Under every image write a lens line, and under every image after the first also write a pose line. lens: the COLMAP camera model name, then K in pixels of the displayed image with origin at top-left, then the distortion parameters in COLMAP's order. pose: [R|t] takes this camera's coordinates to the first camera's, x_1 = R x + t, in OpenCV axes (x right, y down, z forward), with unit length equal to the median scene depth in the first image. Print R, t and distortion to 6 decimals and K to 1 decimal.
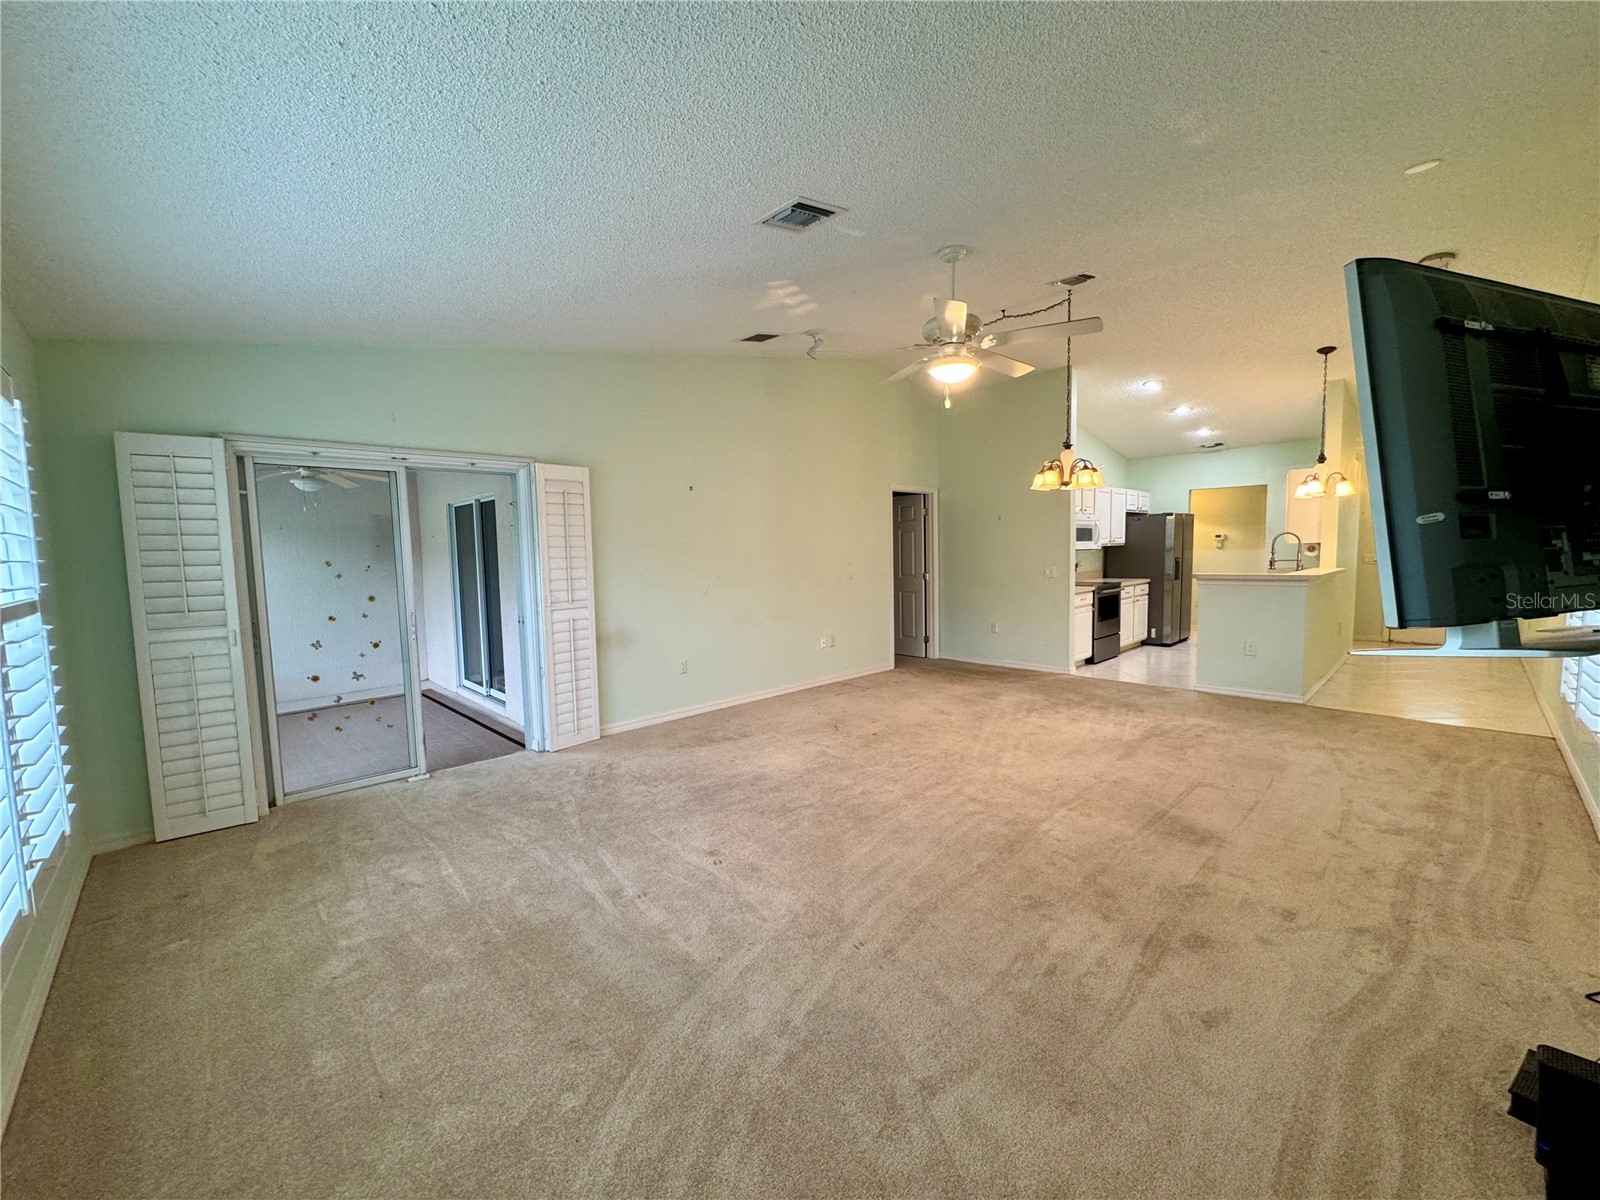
lens RADIAL K [[640.9, 0, 800.0], [0, 640.9, 600.0], [0, 0, 1]] dist [-0.001441, -0.000098]
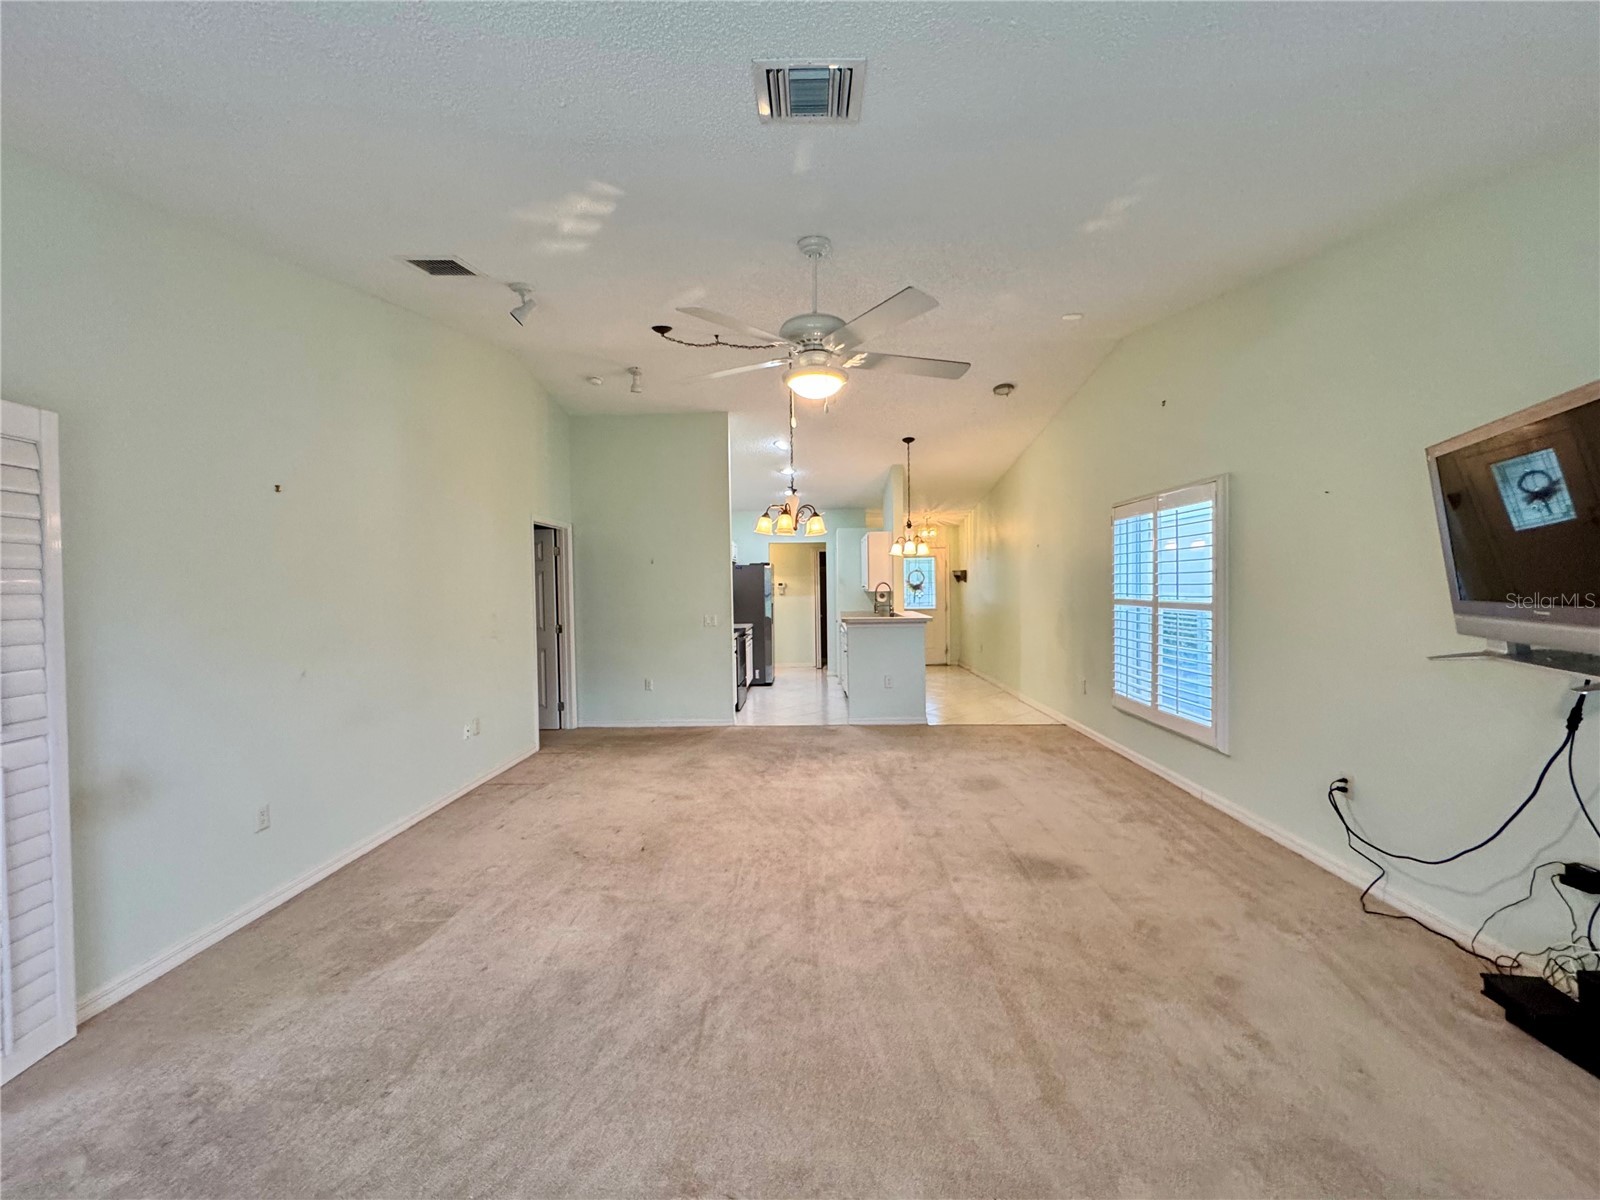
lens RADIAL K [[640.9, 0, 800.0], [0, 640.9, 600.0], [0, 0, 1]] dist [-0.001441, -0.000098]
pose [[0.709381, -0.004299, 0.704812, -0.274960], [0.054067, 0.997367, -0.048333, -0.030087], [-0.702749, 0.072394, 0.707745, 0.339252]]
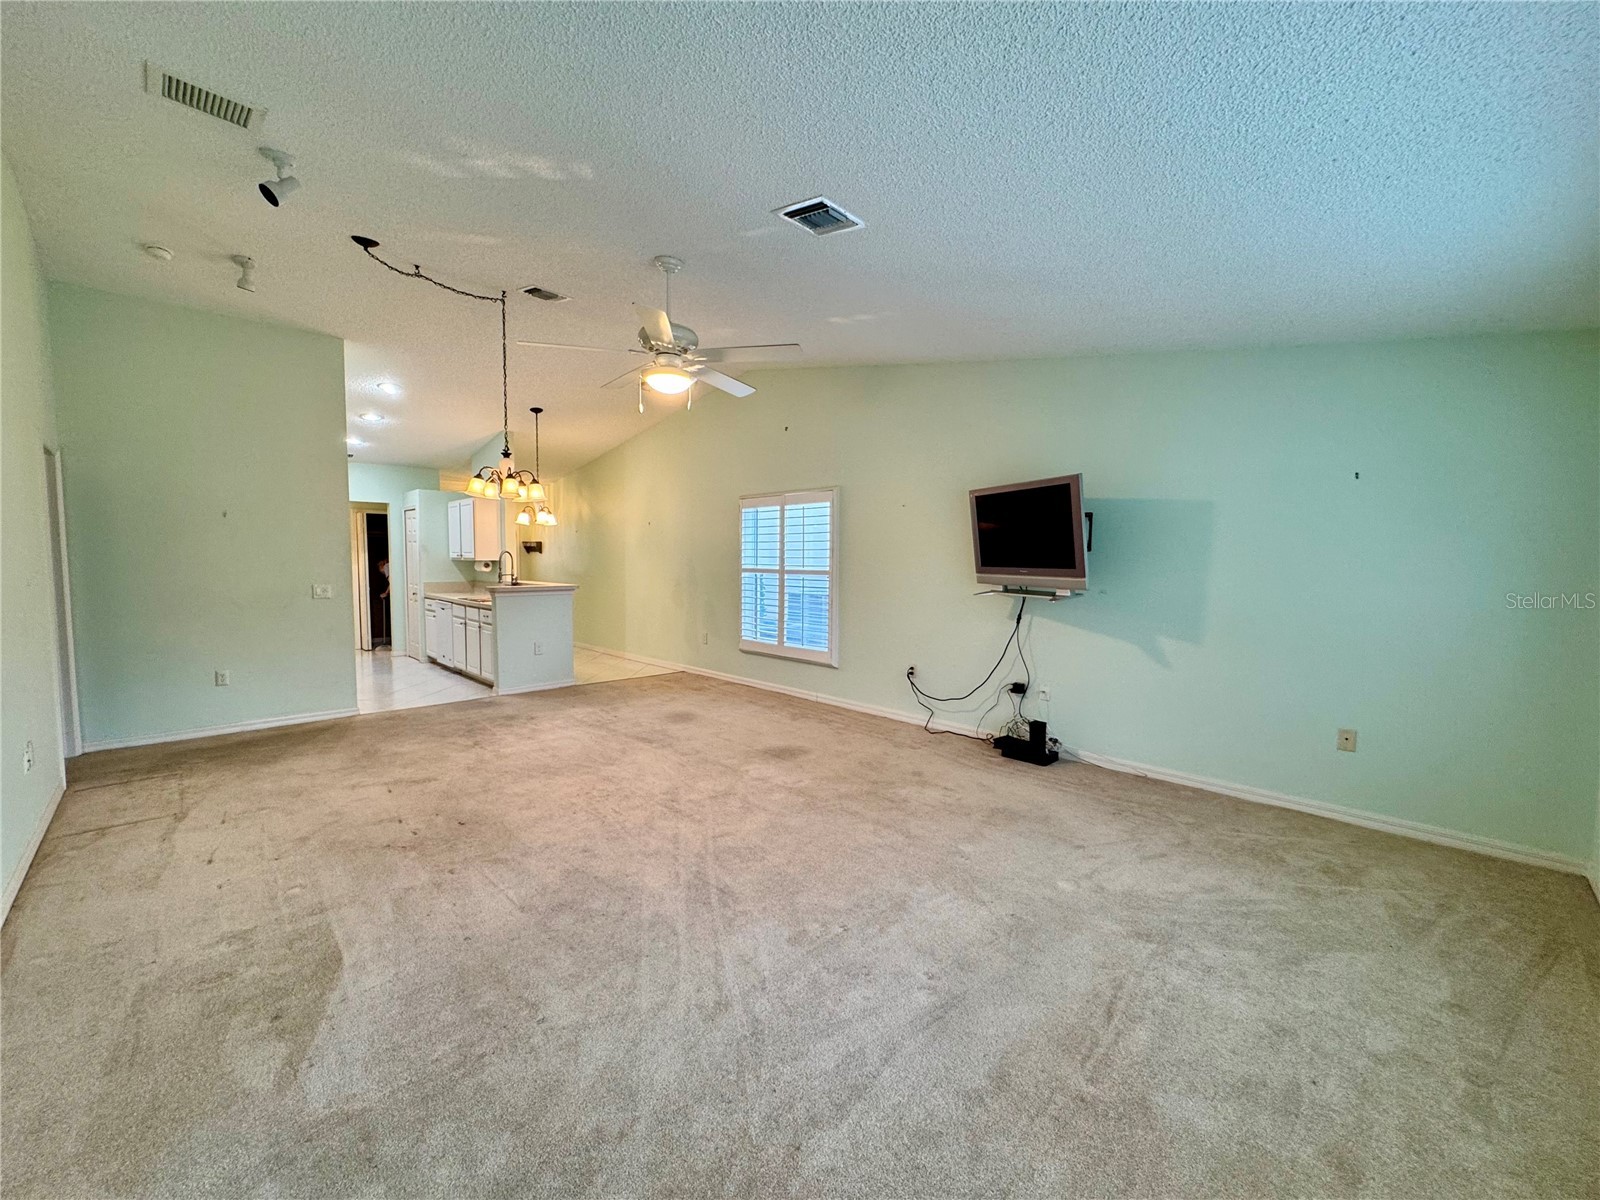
lens RADIAL K [[638.9, 0, 800.0], [0, 638.9, 600.0], [0, 0, 1]] dist [0.000102, 0.000029]
pose [[-0.012864, -0.042751, 0.999003, -0.580099], [0.070878, 0.996533, 0.043558, -0.037837], [-0.997402, 0.071368, -0.009789, 0.630933]]
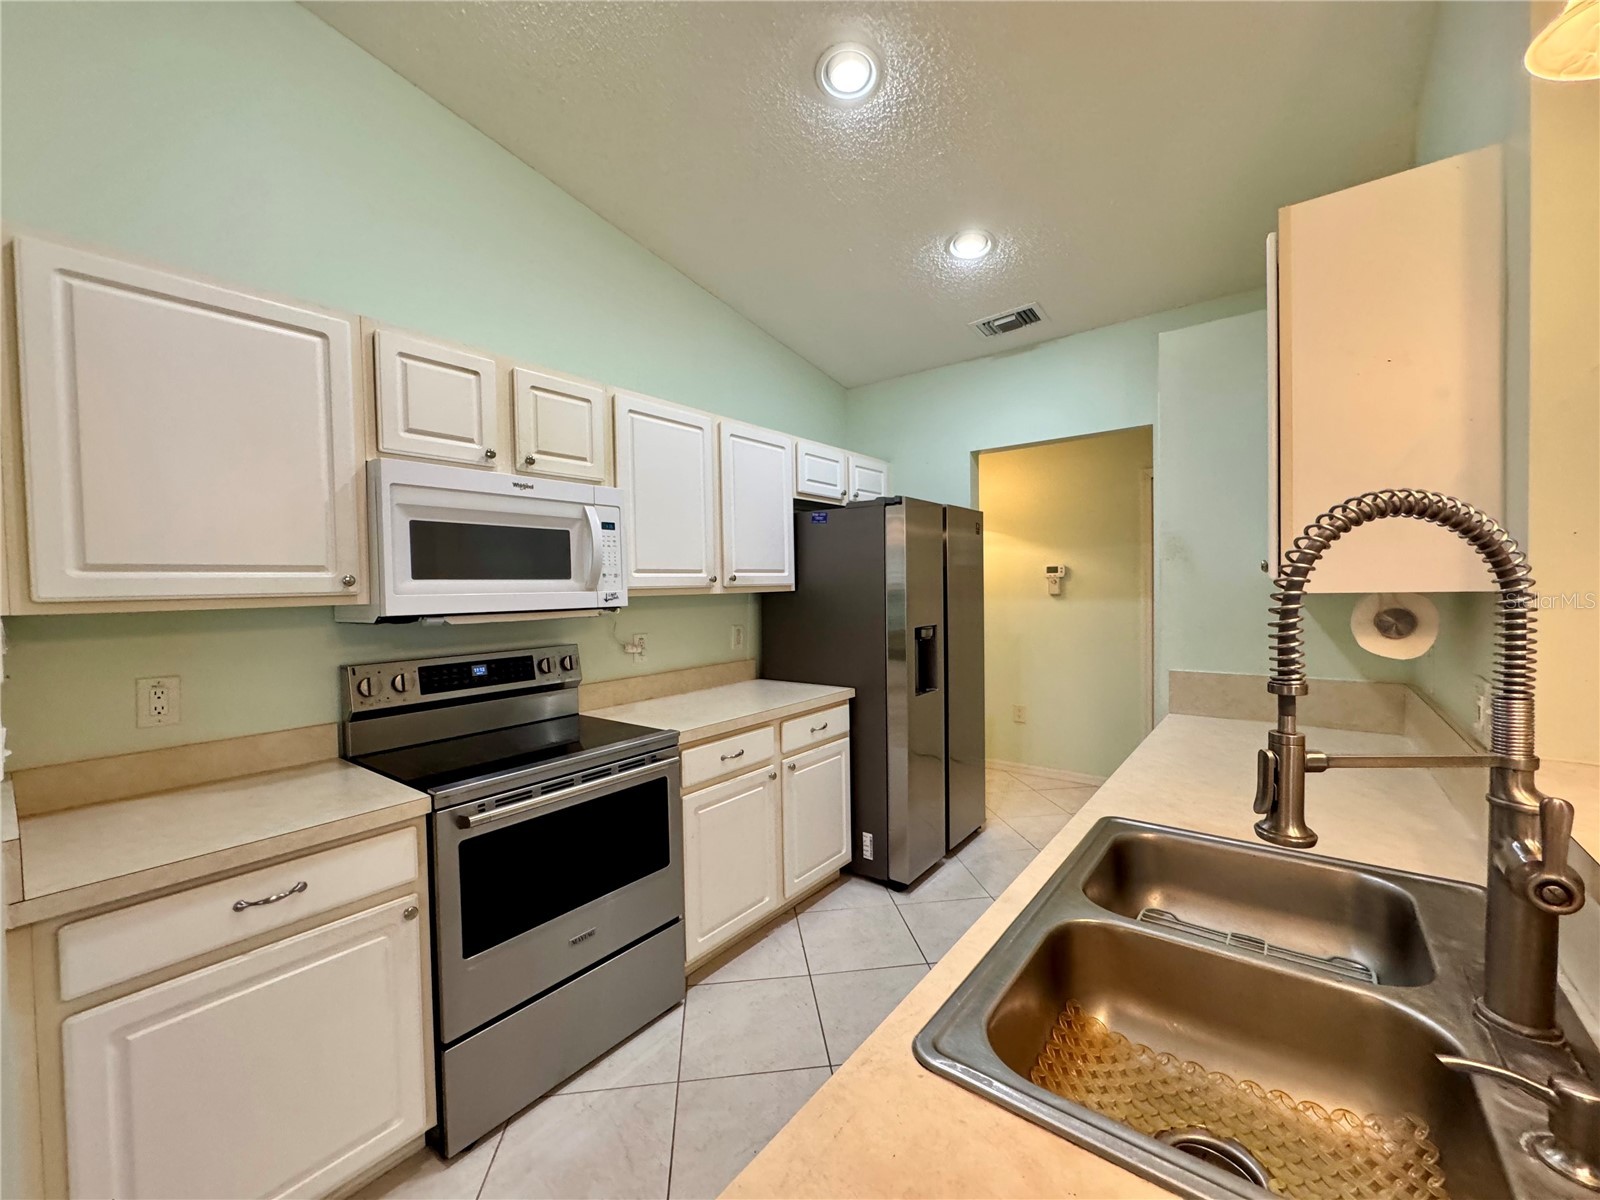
lens RADIAL K [[640.9, 0, 800.0], [0, 640.9, 600.0], [0, 0, 1]] dist [-0.001441, -0.000098]
pose [[0.989156, -0.001369, 0.146862, 0.851690], [0.010230, 0.998170, -0.059599, -0.110304], [-0.146511, 0.060455, 0.987360, 1.204453]]
